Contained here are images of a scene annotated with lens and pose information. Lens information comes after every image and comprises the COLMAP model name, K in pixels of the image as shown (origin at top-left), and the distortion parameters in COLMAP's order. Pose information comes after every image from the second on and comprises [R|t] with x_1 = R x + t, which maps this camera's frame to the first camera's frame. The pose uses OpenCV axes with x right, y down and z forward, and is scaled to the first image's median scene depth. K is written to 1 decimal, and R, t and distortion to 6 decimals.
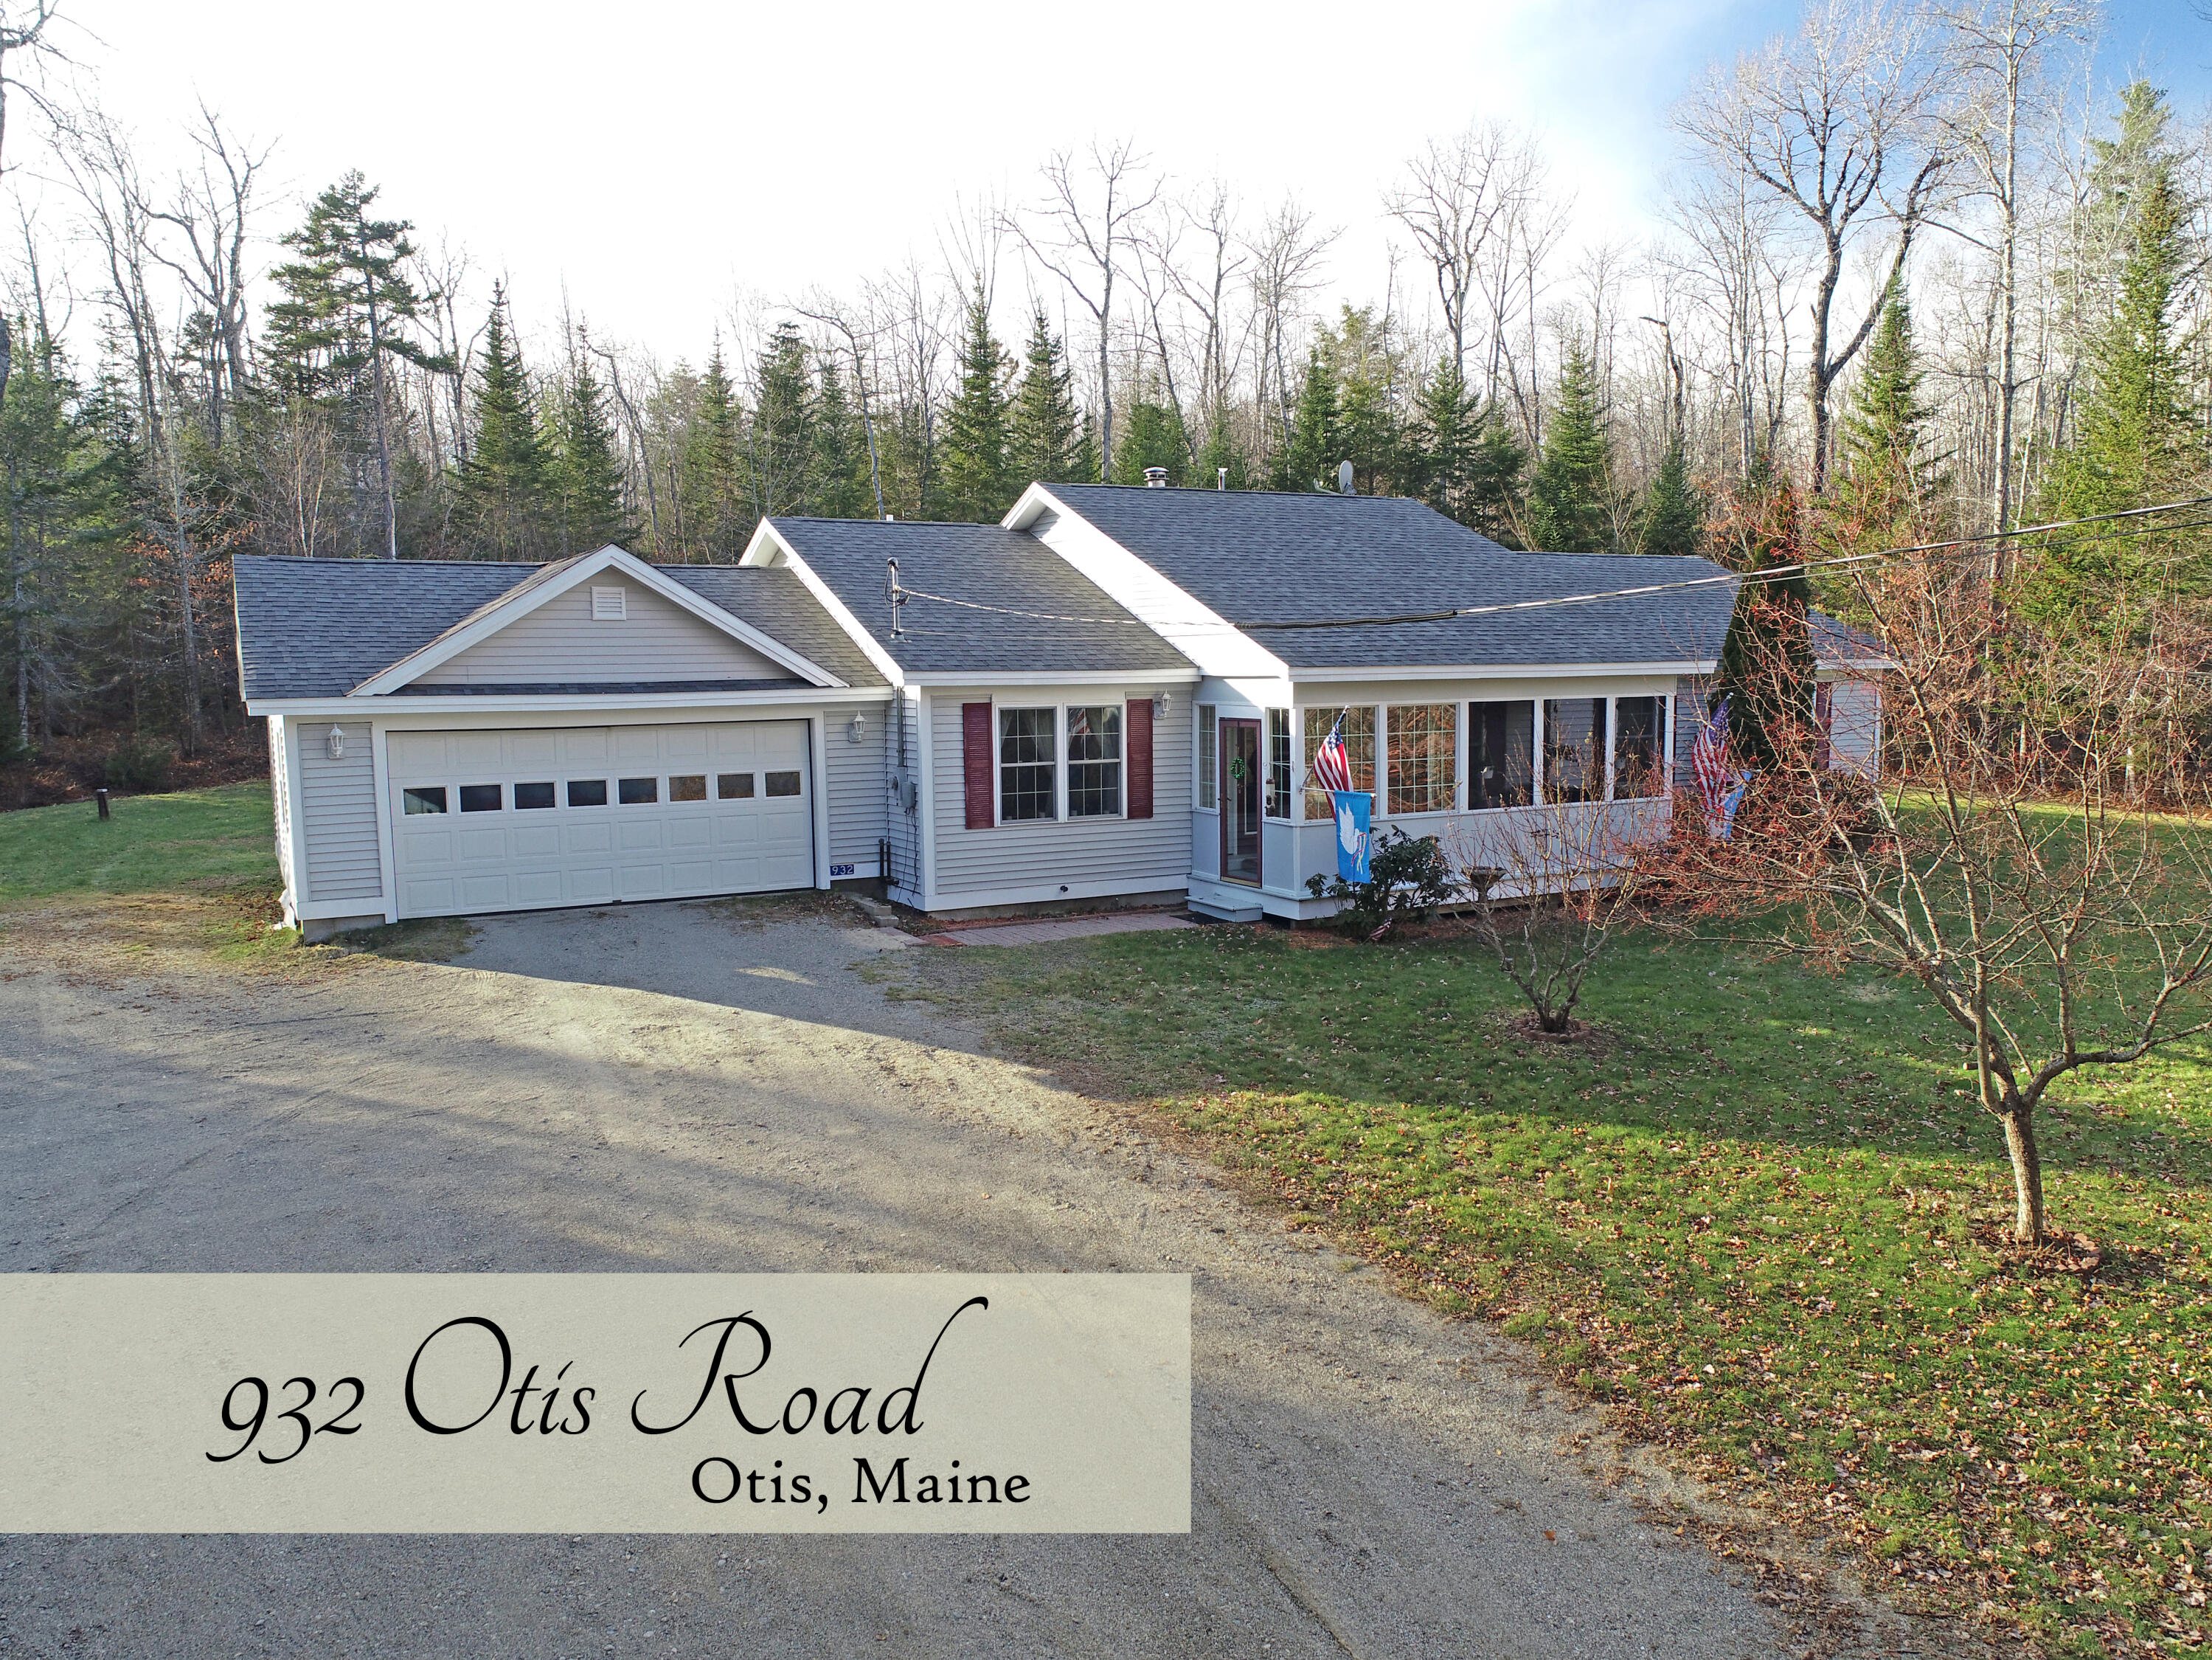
lens RADIAL K [[1653.1, 0, 1100.5], [0, 1653.1, 826.0], [0, 0, 1]] dist [-0.001818, -0.005323]
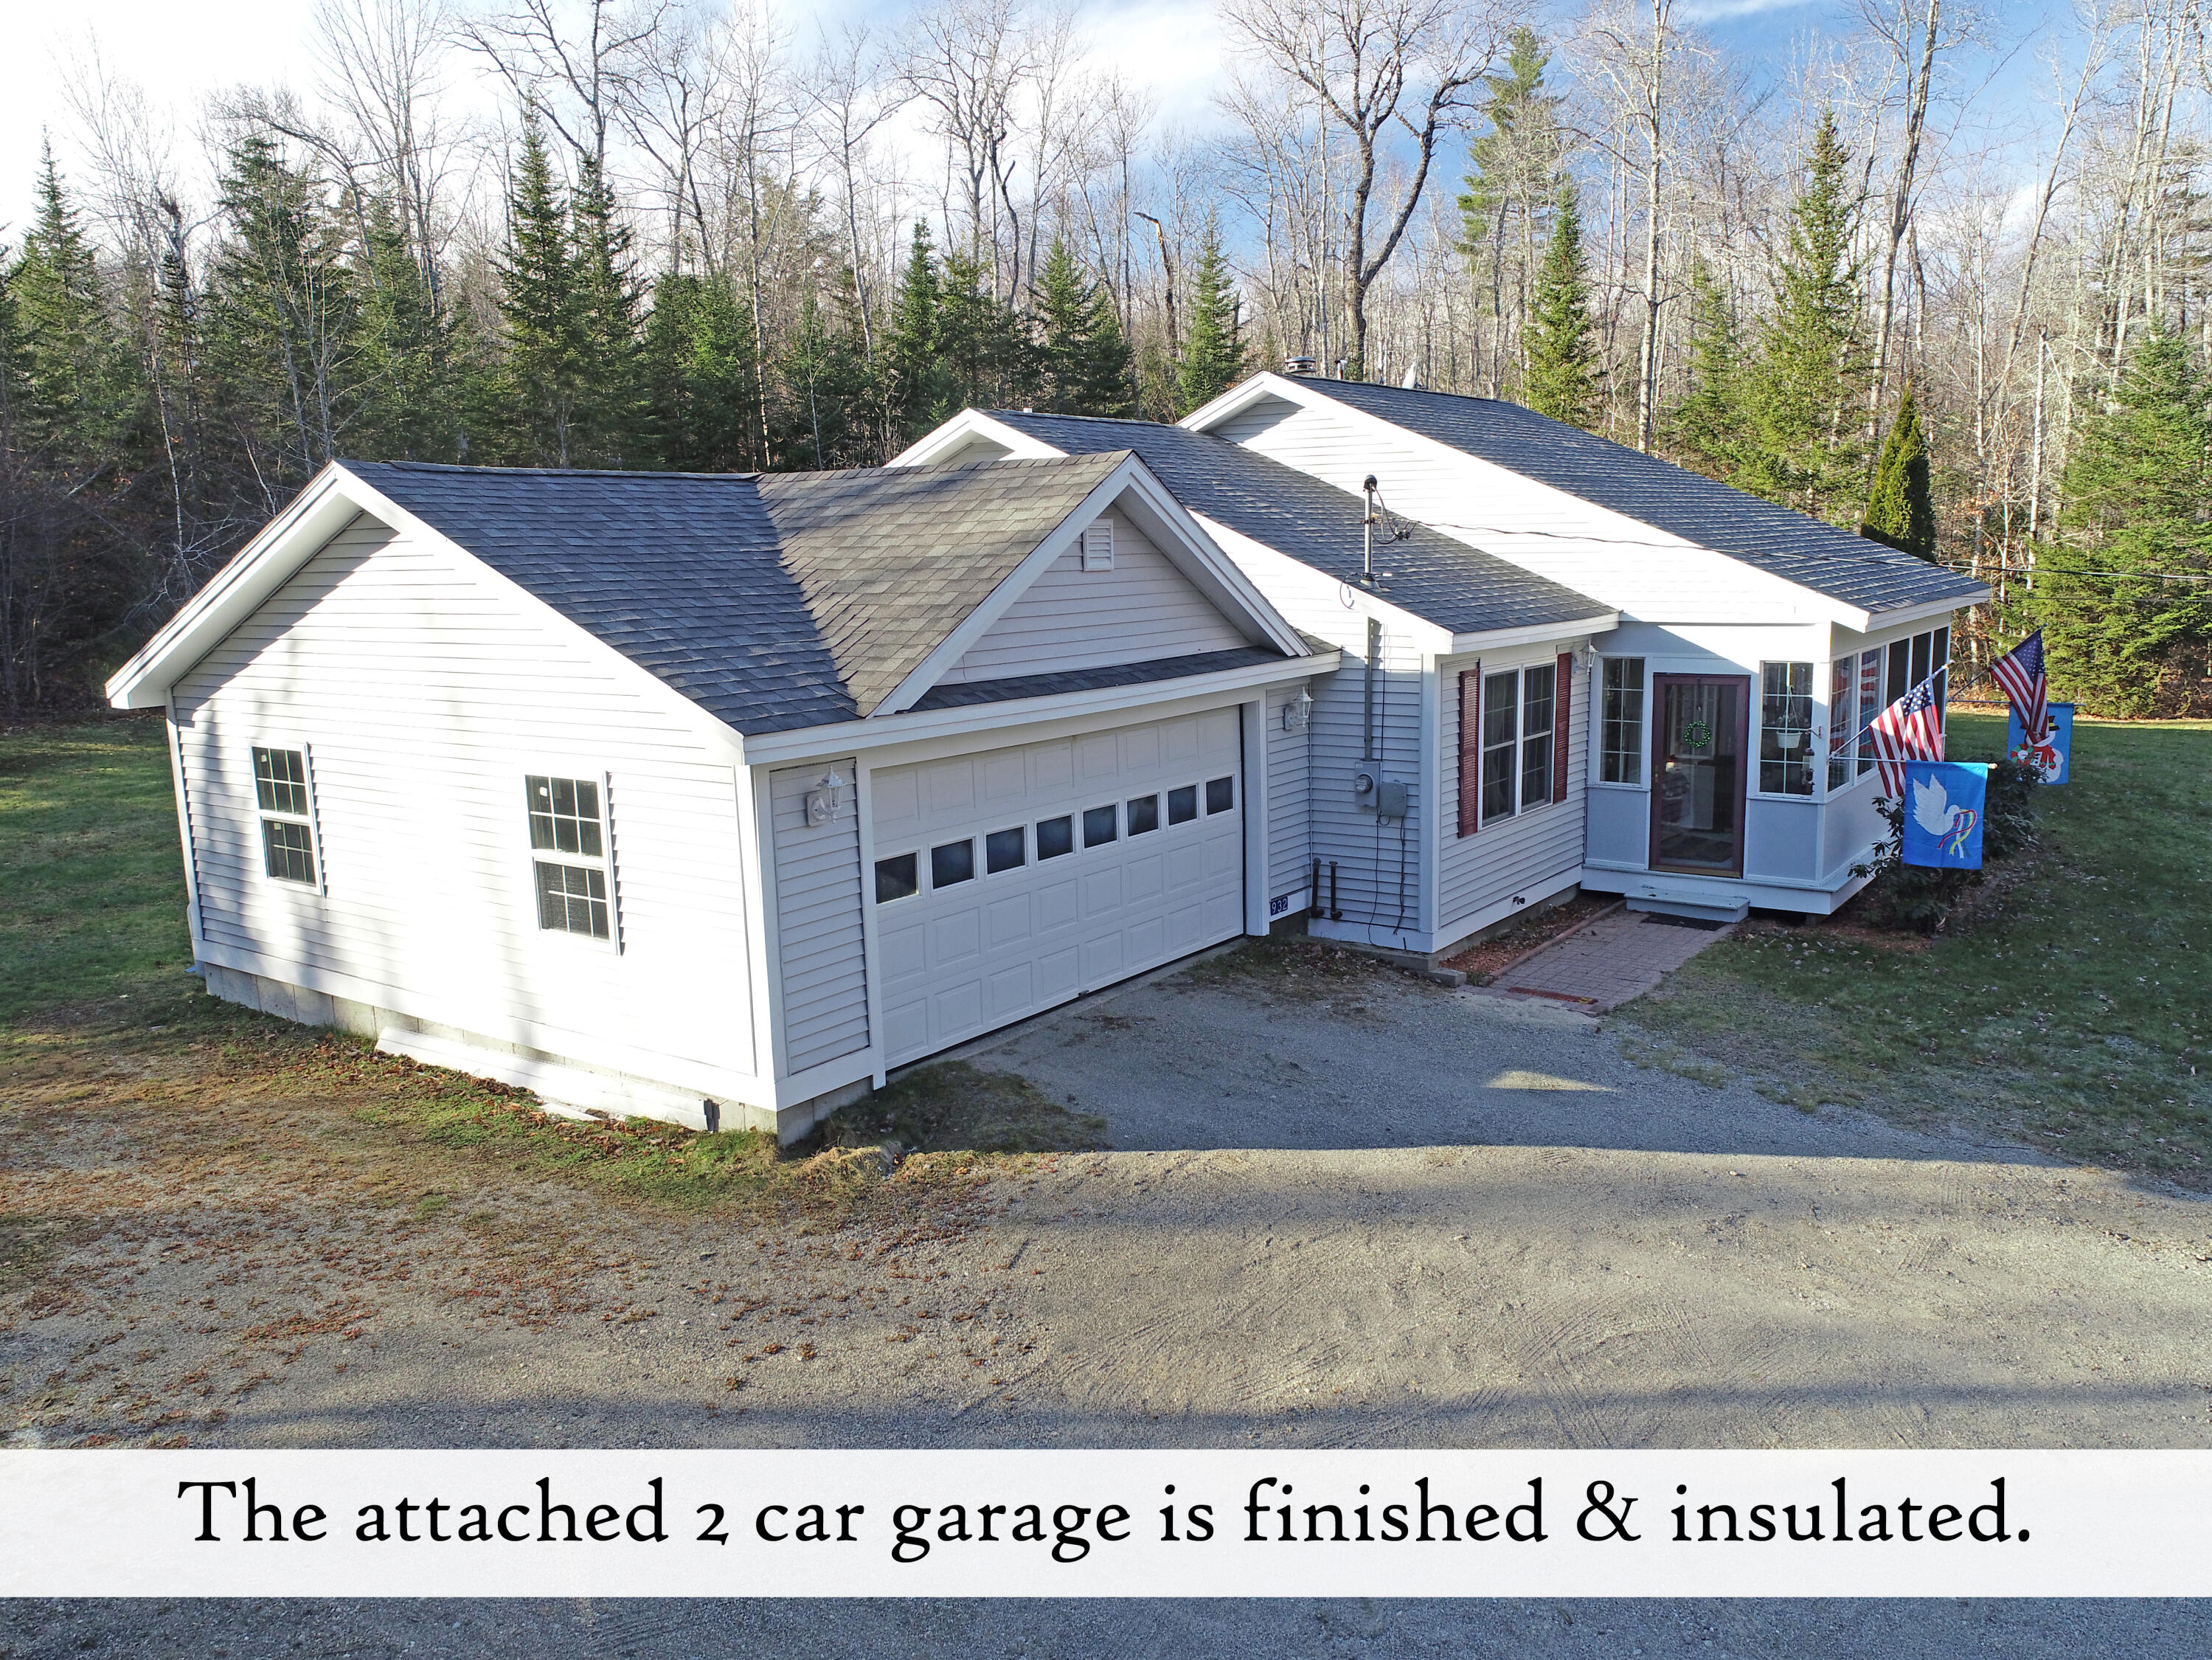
lens RADIAL K [[1653.1, 0, 1108.1], [0, 1653.1, 834.3], [0, 0, 1]] dist [-0.001818, -0.005323]
pose [[0.905353, -0.084378, 0.416193, -0.522065], [0.056355, 0.995266, 0.079188, -0.066493], [-0.420904, -0.048238, 0.905822, 0.368340]]
